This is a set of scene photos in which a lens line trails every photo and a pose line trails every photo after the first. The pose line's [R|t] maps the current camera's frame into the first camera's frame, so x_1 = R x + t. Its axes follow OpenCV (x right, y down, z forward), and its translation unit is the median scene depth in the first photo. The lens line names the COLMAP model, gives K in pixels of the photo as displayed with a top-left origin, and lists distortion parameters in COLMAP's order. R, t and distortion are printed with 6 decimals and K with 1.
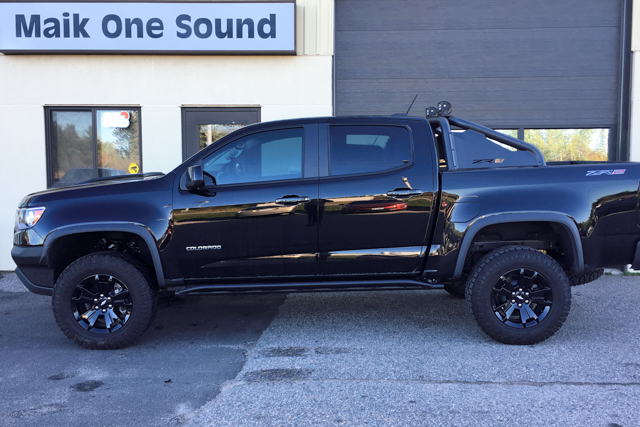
lens RADIAL K [[848.0, 0, 320.0], [0, 848.0, 213.5], [0, 0, 1]] dist [0.026243, 0.000164]
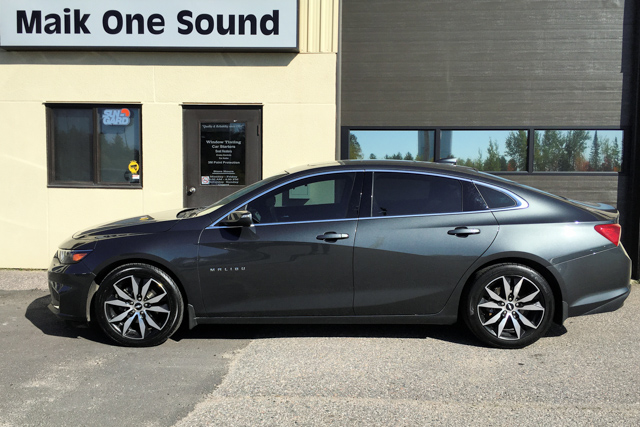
lens RADIAL K [[758.5, 0, 309.6], [0, 758.5, 215.7], [0, 0, 1]] dist [0.014012, 0.004891]
pose [[0.999013, 0.013325, -0.042373, 0.031359], [-0.013374, 0.999910, -0.000863, 0.002745], [0.042358, 0.001428, 0.999101, 0.168196]]
